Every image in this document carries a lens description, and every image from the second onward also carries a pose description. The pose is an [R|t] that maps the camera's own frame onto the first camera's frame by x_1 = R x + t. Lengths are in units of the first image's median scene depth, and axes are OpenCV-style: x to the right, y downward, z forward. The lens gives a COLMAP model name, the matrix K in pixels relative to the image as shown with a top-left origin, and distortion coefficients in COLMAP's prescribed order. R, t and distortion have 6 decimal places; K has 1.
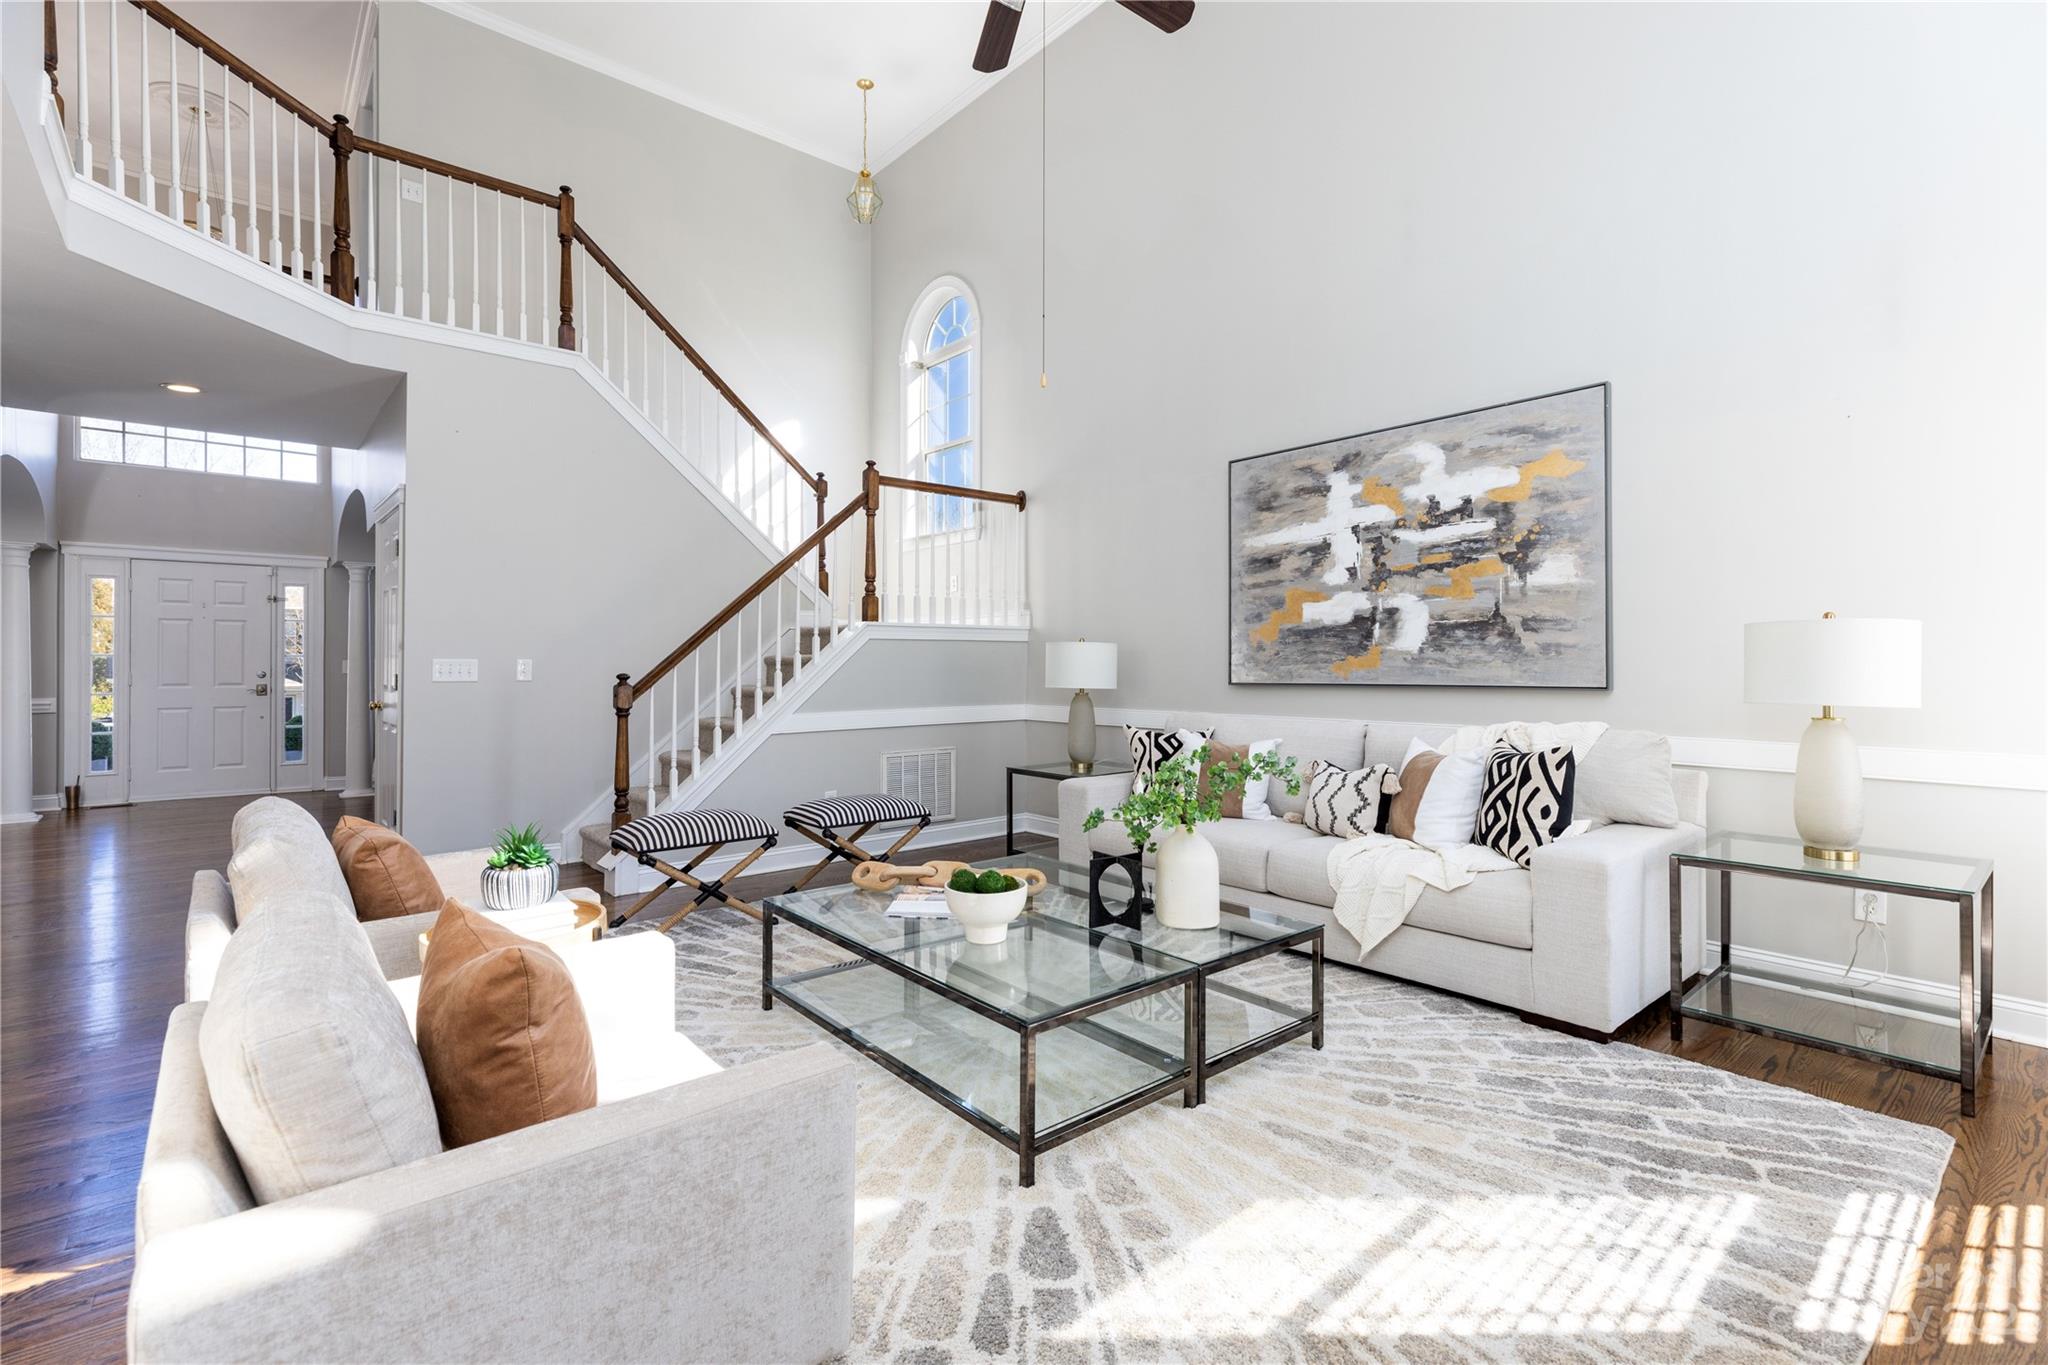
lens RADIAL K [[924.6, 0, 1018.7], [0, 924.6, 665.5], [0, 0, 1]] dist [0.005964, -0.000947]
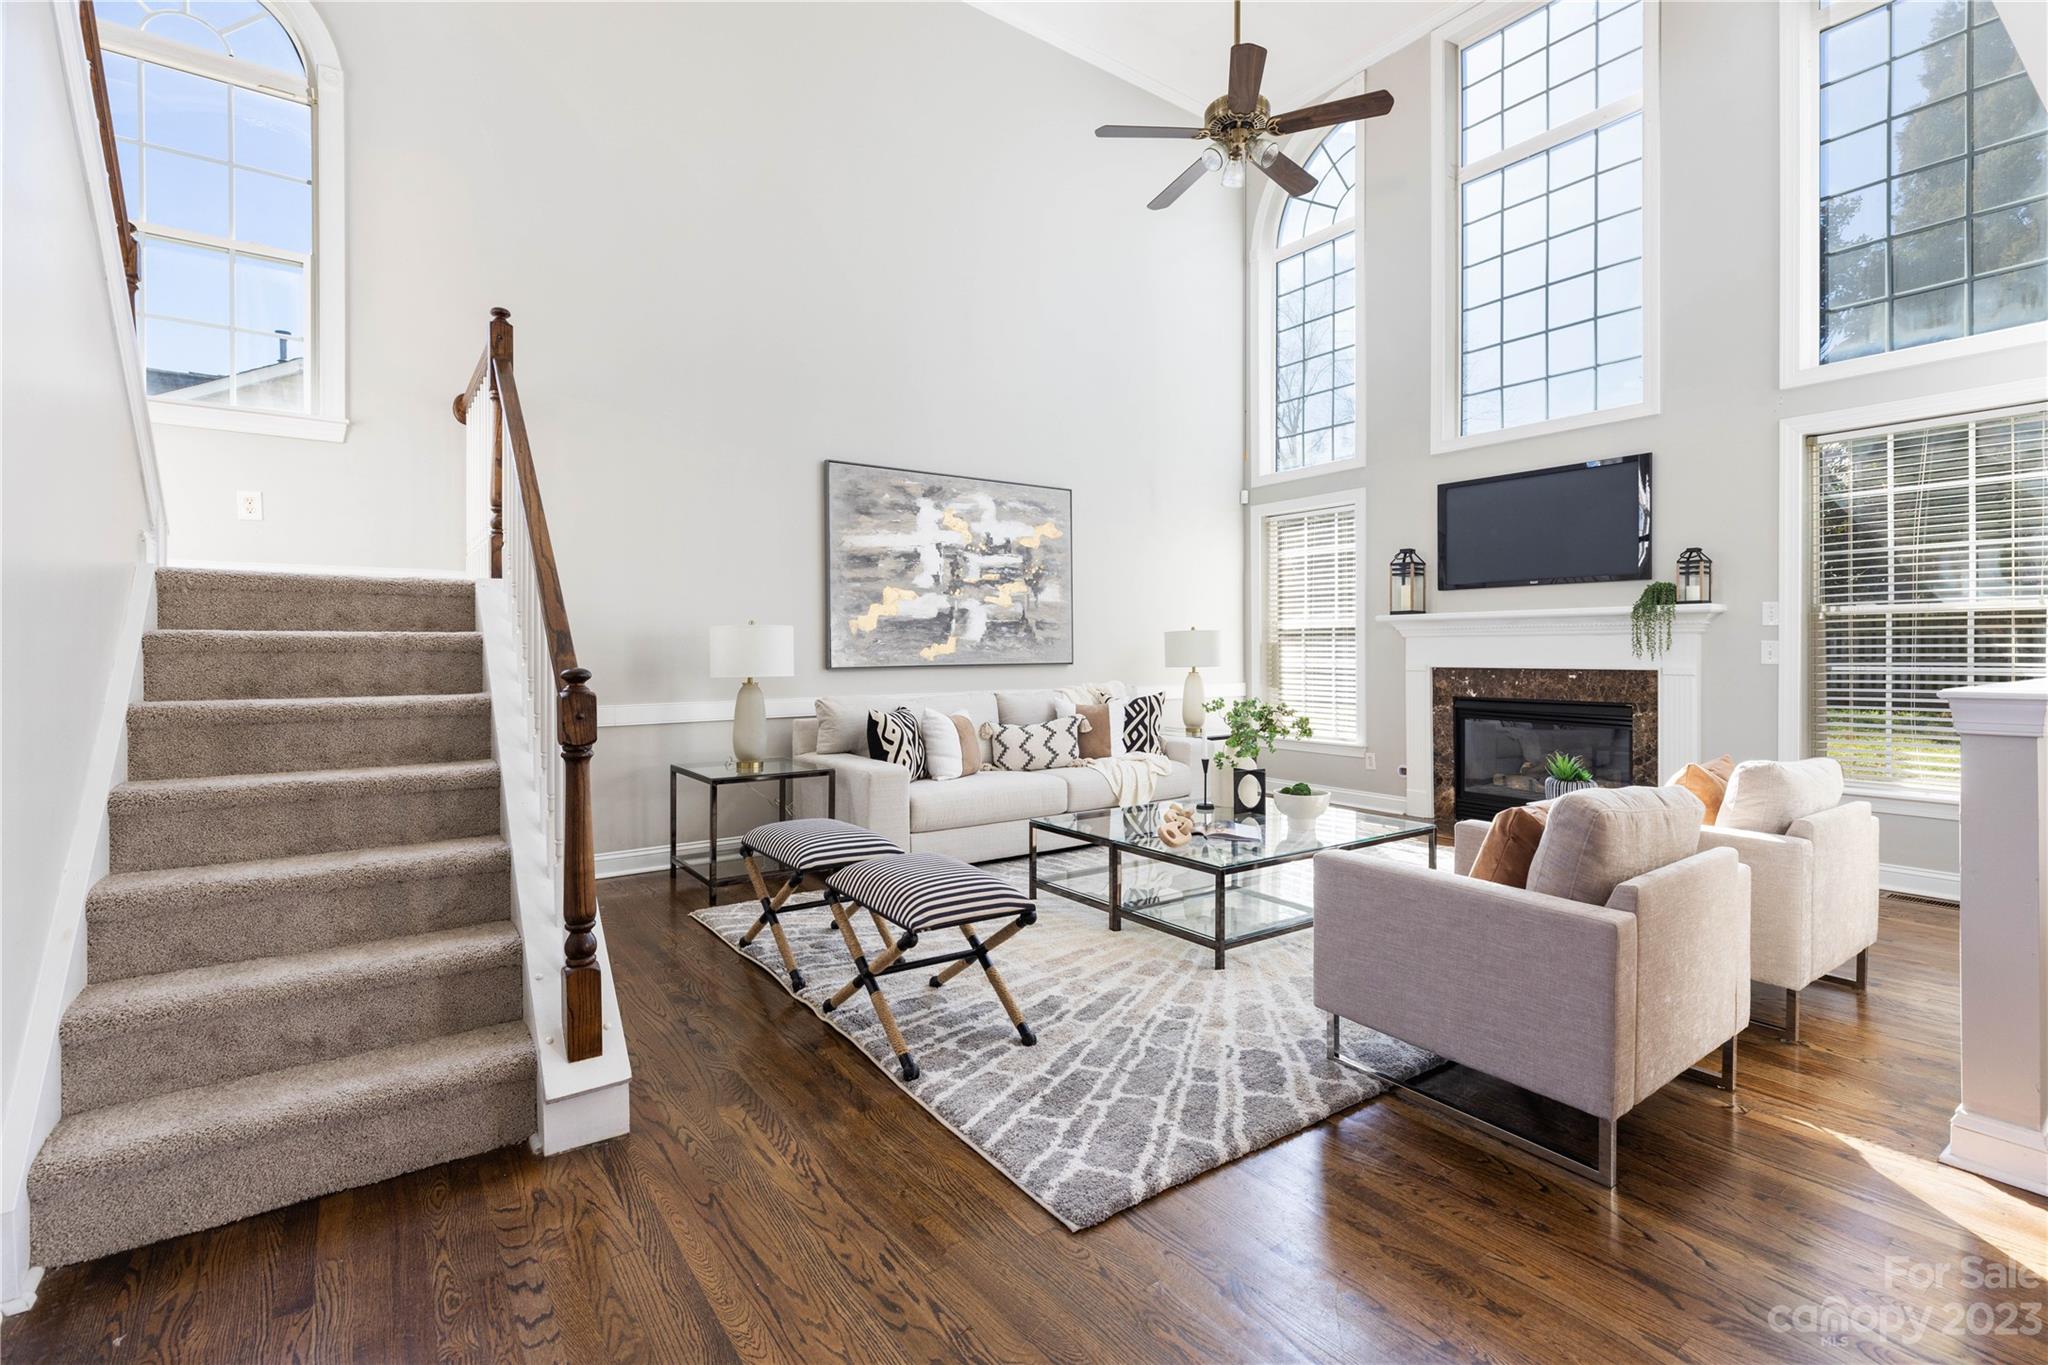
lens RADIAL K [[924.6, 0, 1025.0], [0, 924.6, 653.7], [0, 0, 1]] dist [0.005964, -0.000947]
pose [[0.075850, -0.002820, 0.997115, -0.926009], [0.003874, 0.999989, 0.002533, 0.001373], [-0.997112, 0.003671, 0.075860, 0.781865]]
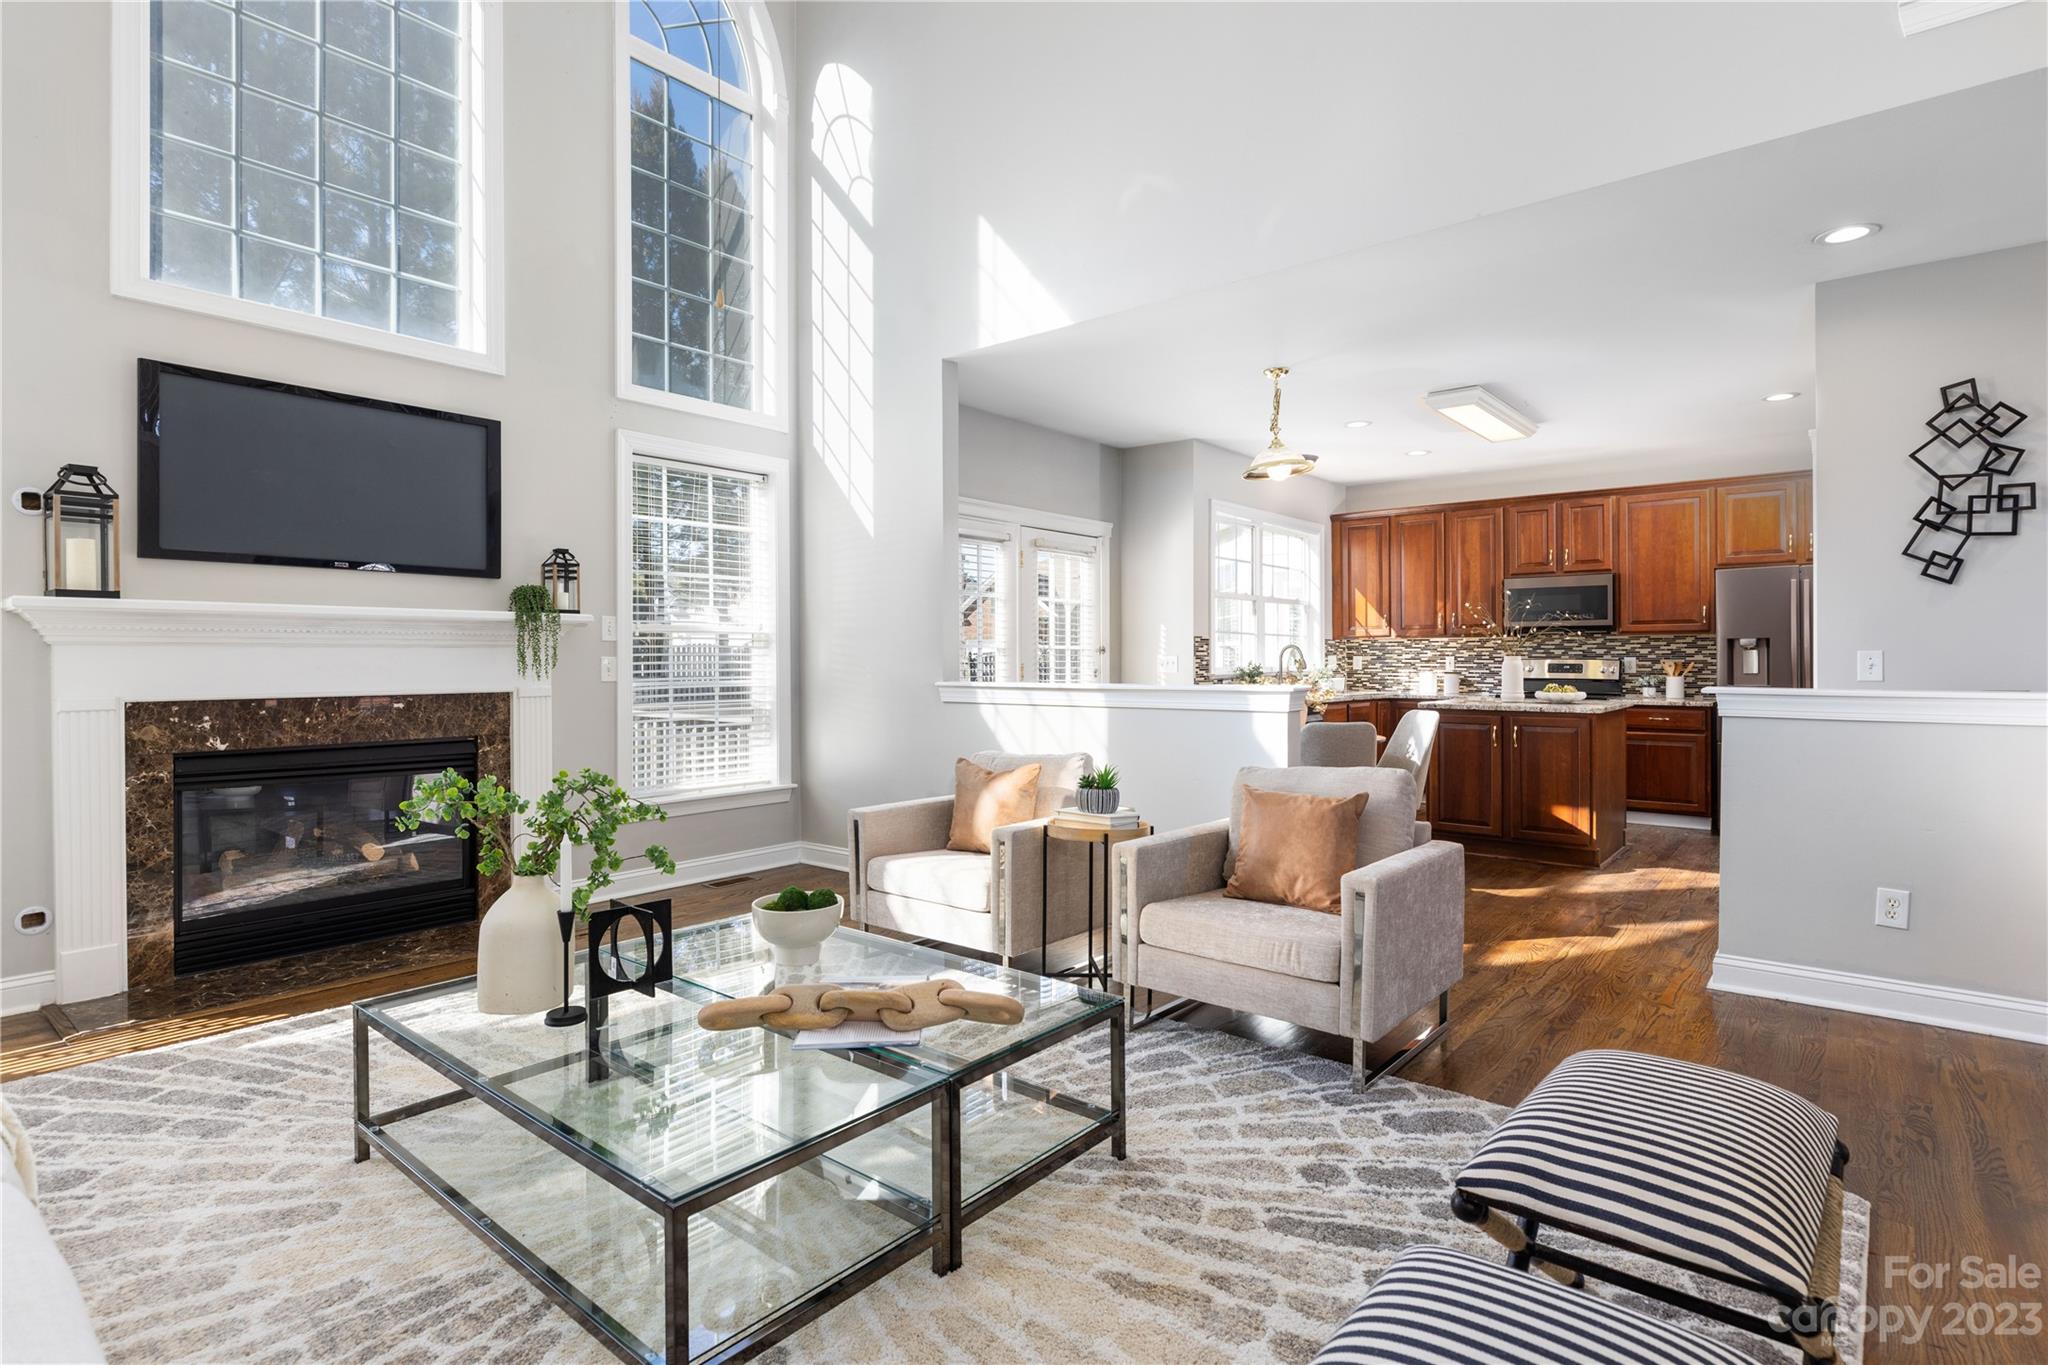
lens RADIAL K [[1021.5, 0, 1024.2], [0, 1021.5, 667.5], [0, 0, 1]] dist [0.002606, -0.000623]
pose [[-0.984497, 0.005968, -0.175302, -0.046650], [0.004737, 0.999961, 0.007443, -0.002340], [0.175339, 0.006497, -0.984487, 1.192646]]
